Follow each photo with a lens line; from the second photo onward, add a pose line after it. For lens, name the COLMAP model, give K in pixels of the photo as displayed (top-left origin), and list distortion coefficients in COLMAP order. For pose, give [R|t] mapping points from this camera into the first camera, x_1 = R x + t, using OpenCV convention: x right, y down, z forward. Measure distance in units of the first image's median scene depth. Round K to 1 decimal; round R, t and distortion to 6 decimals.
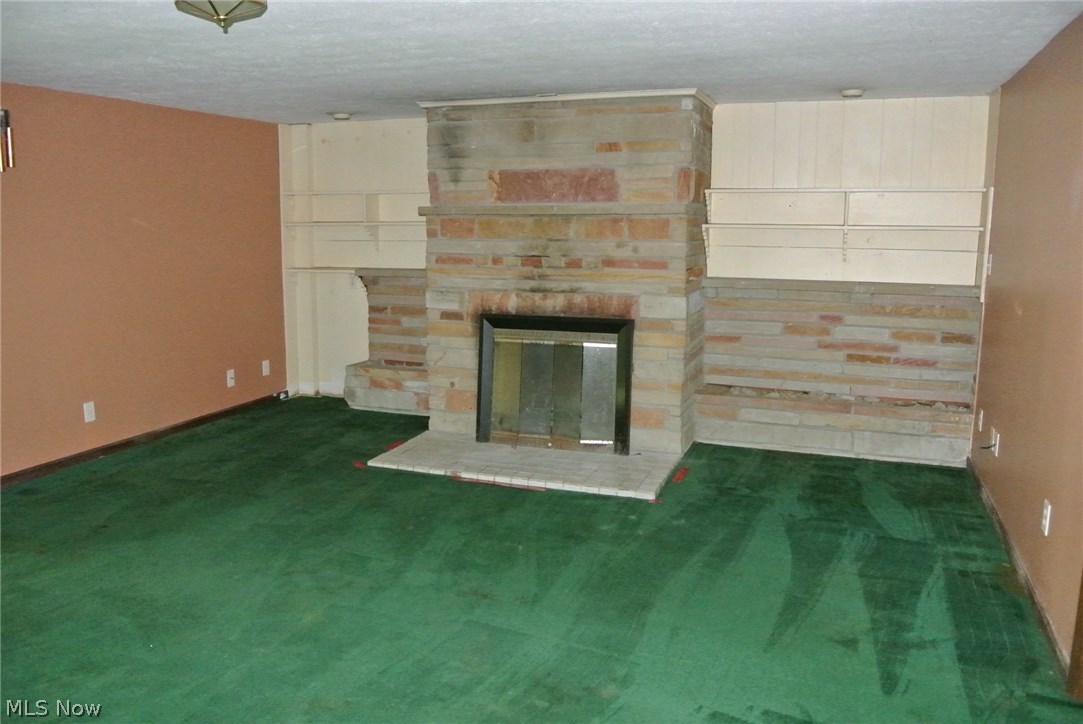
lens RADIAL K [[837.8, 0, 534.5], [0, 837.8, 360.9], [0, 0, 1]] dist [-0.084999, 0.032405]
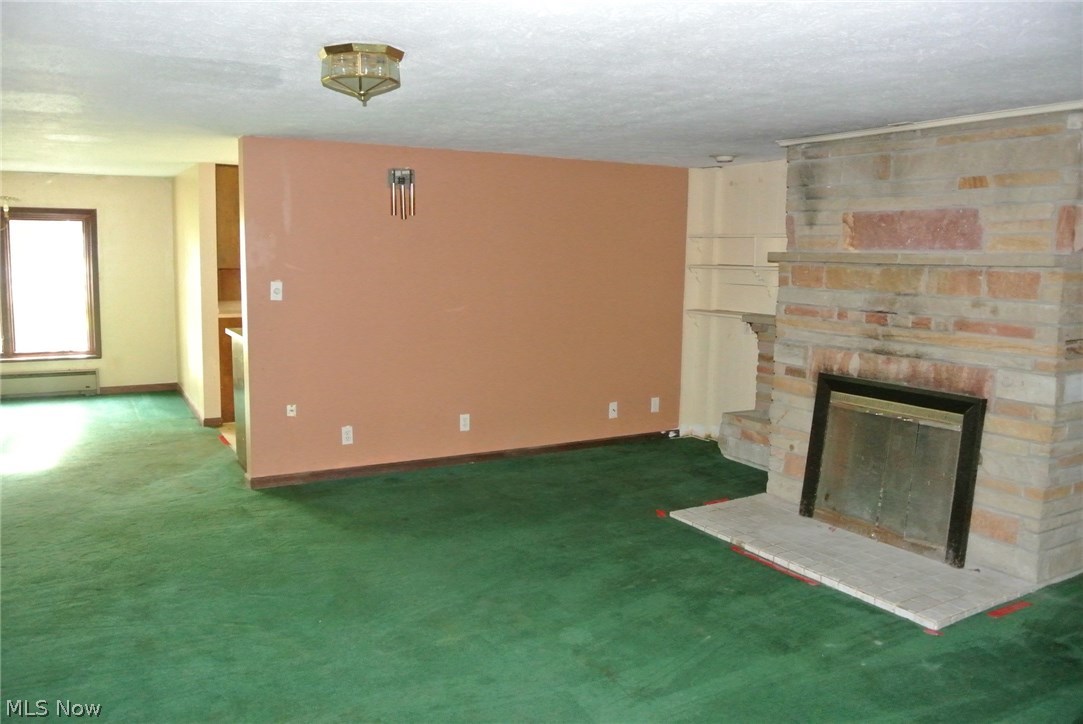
lens RADIAL K [[837.8, 0, 536.6], [0, 837.8, 361.8], [0, 0, 1]] dist [-0.084999, 0.032405]
pose [[0.767692, 0.089843, -0.634489, 0.278775], [-0.116934, 0.993139, -0.000856, -0.034101], [0.630059, 0.074850, 0.772931, 0.135168]]
